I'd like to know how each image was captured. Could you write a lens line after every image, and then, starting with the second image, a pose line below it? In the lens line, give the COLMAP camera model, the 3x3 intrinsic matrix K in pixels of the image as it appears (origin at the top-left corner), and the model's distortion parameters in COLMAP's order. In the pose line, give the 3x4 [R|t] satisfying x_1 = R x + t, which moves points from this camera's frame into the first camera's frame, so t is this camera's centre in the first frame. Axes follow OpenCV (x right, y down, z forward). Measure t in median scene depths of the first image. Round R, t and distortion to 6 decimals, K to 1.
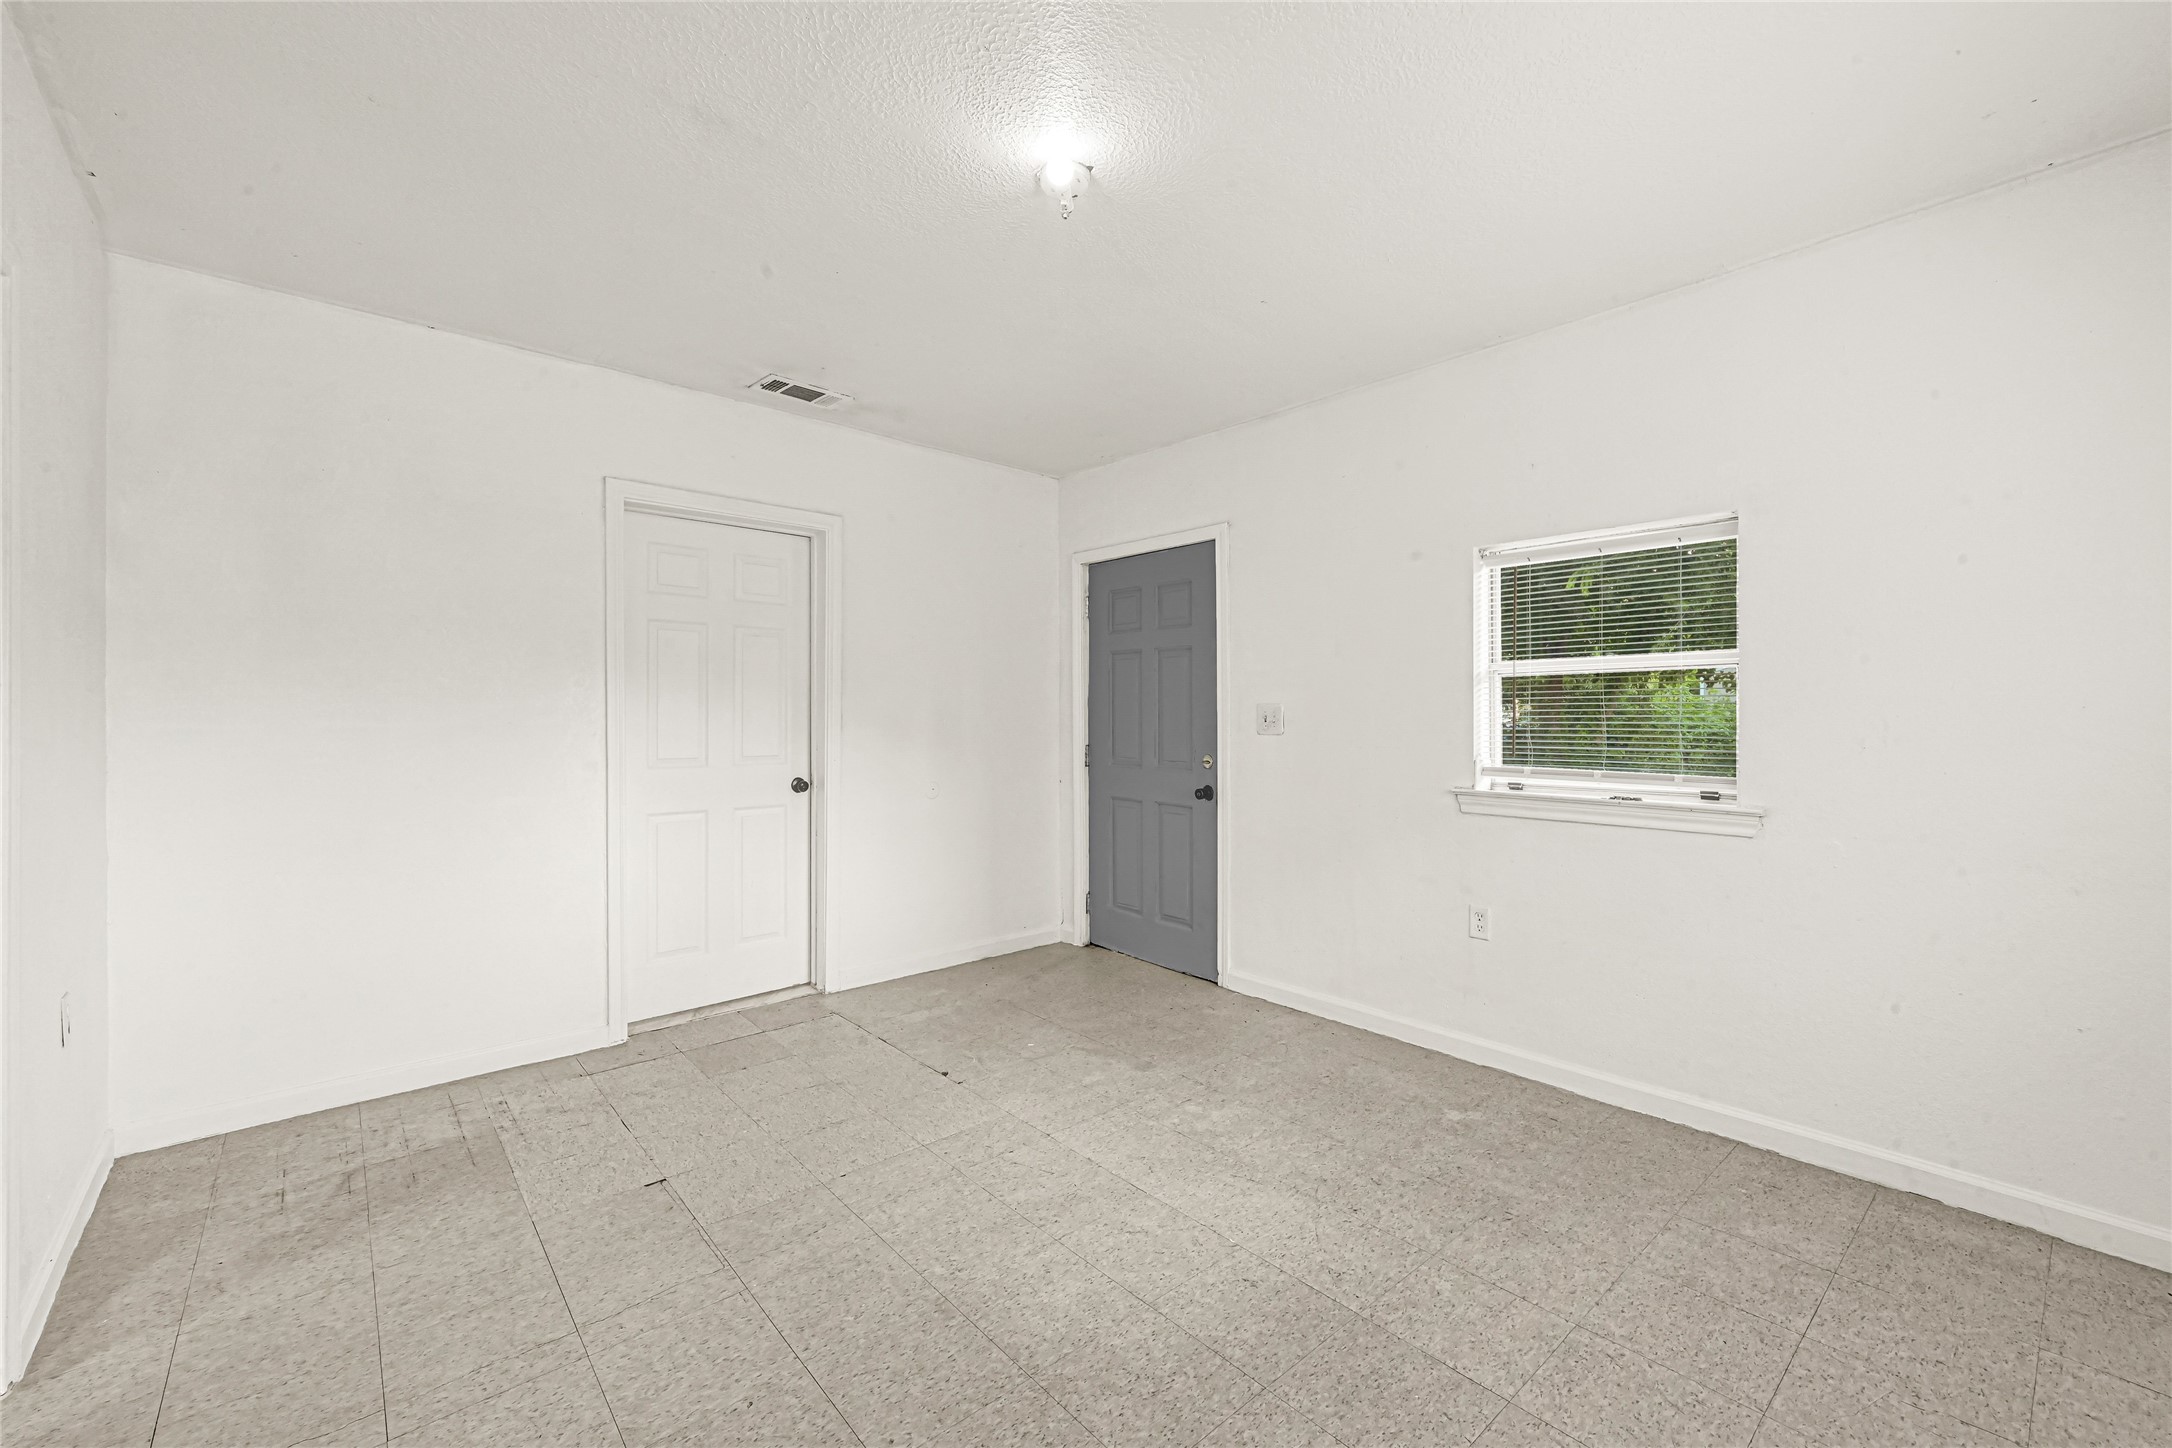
lens RADIAL K [[889.9, 0, 1092.6], [0, 889.9, 717.7], [0, 0, 1]] dist [0.003910, 0.000300]
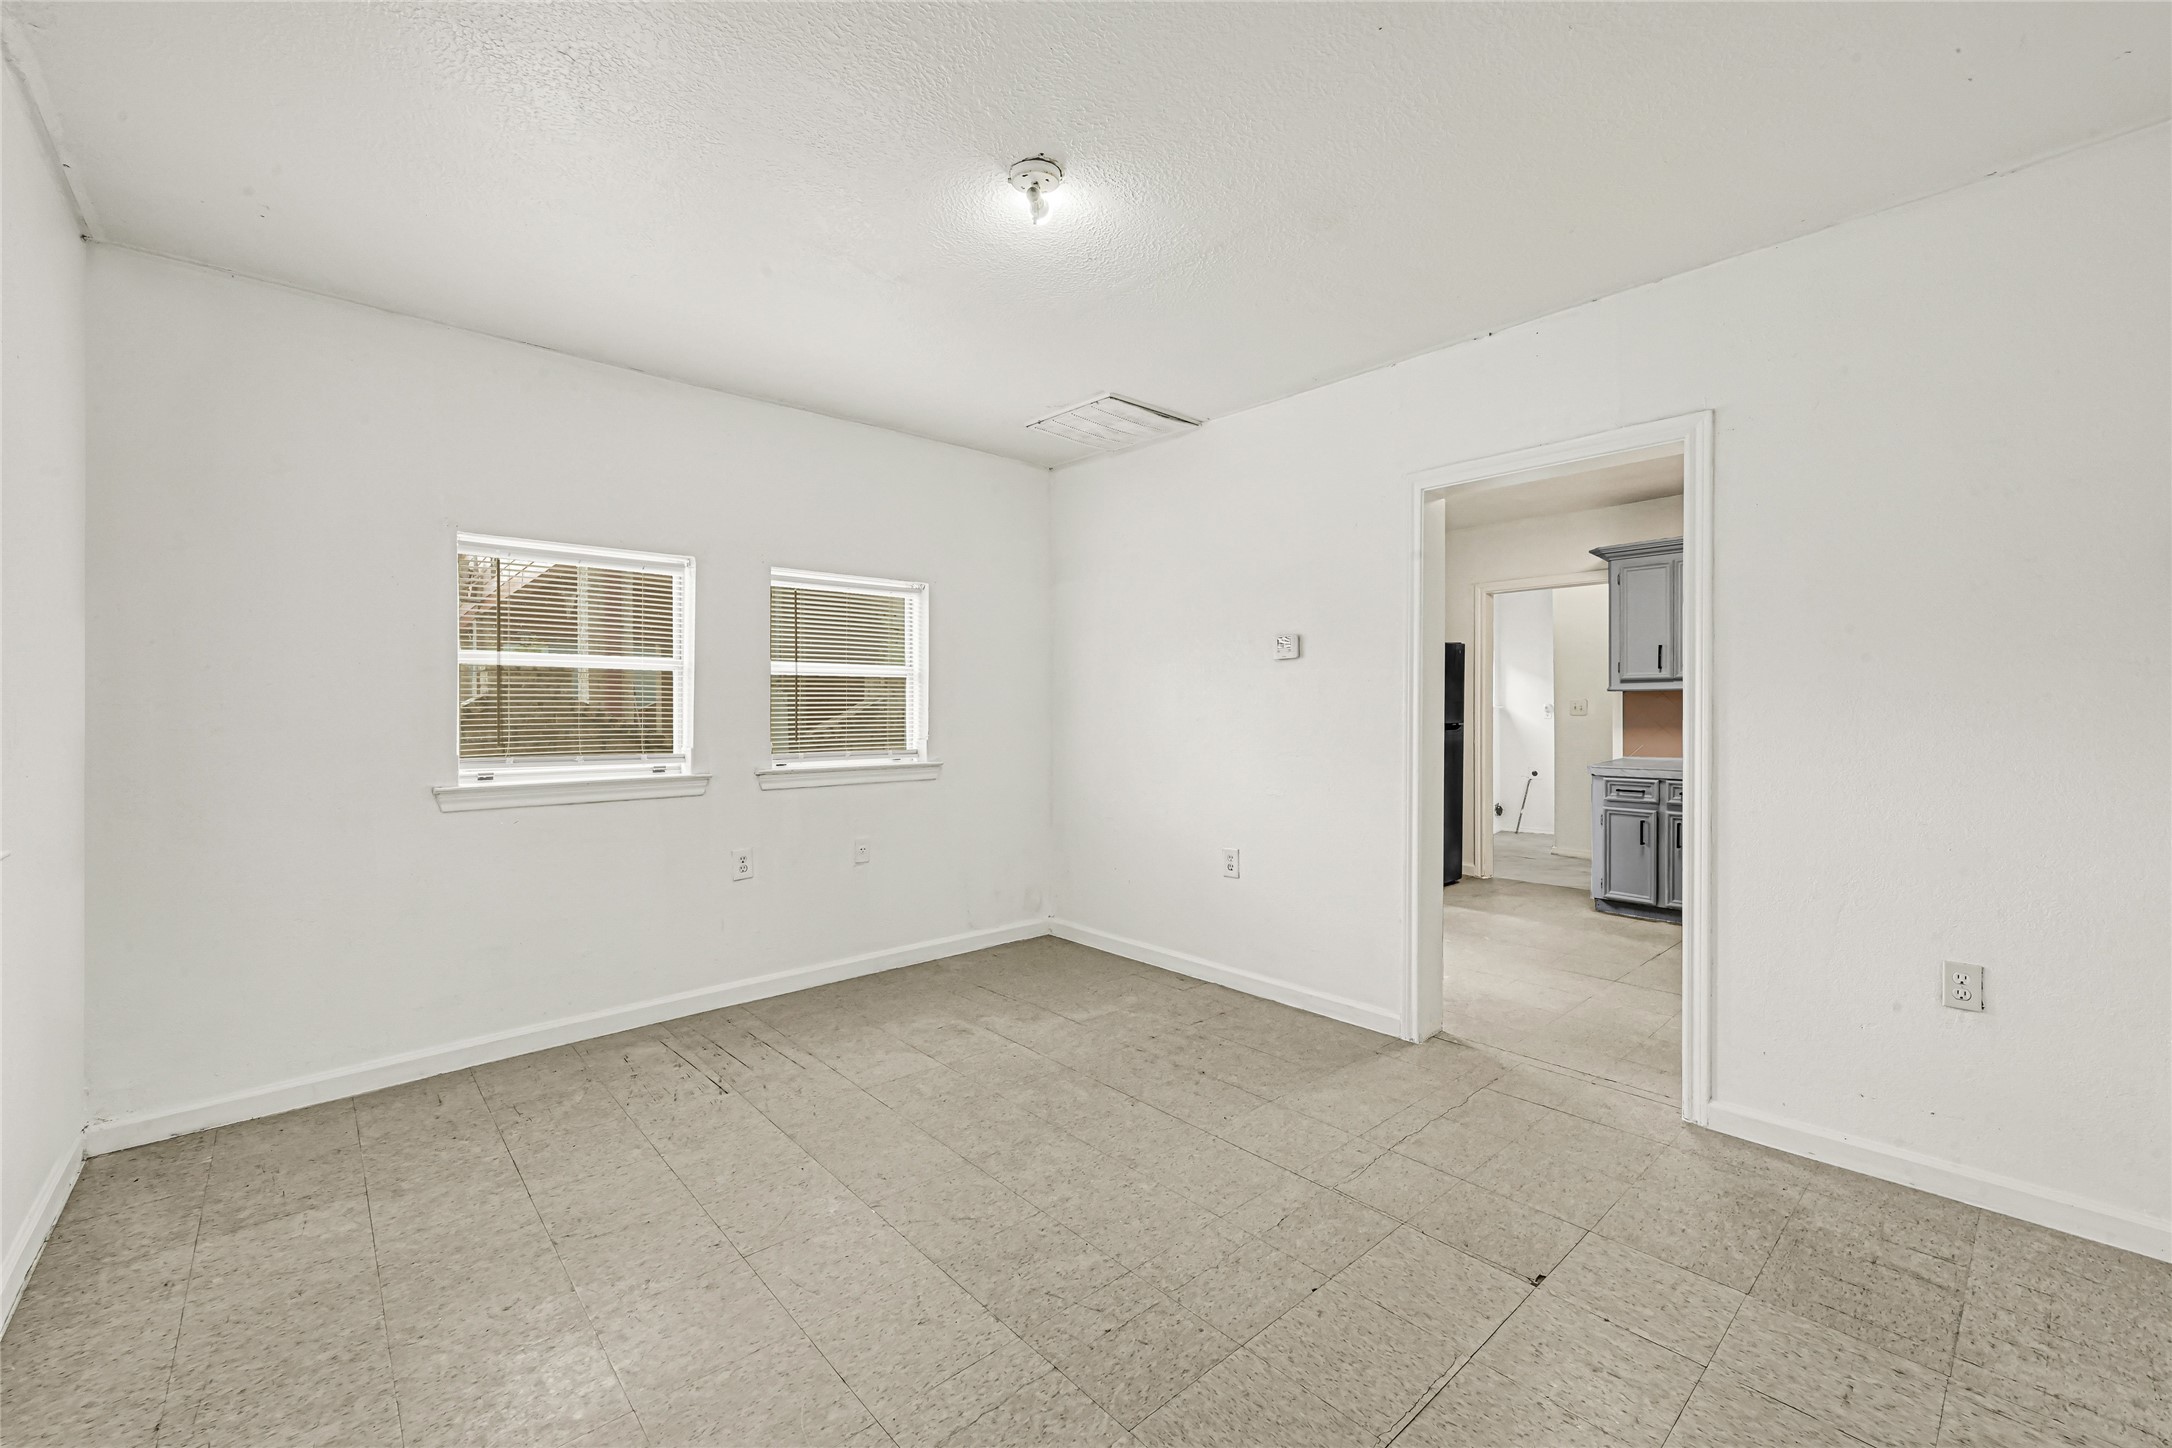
lens RADIAL K [[889.9, 0, 1083.7], [0, 889.9, 709.0], [0, 0, 1]] dist [0.003910, 0.000300]
pose [[-0.999952, 0.004313, -0.008758, -0.080676], [0.004276, 0.999982, 0.004257, -0.002490], [0.008776, 0.004219, -0.999953, 1.995189]]
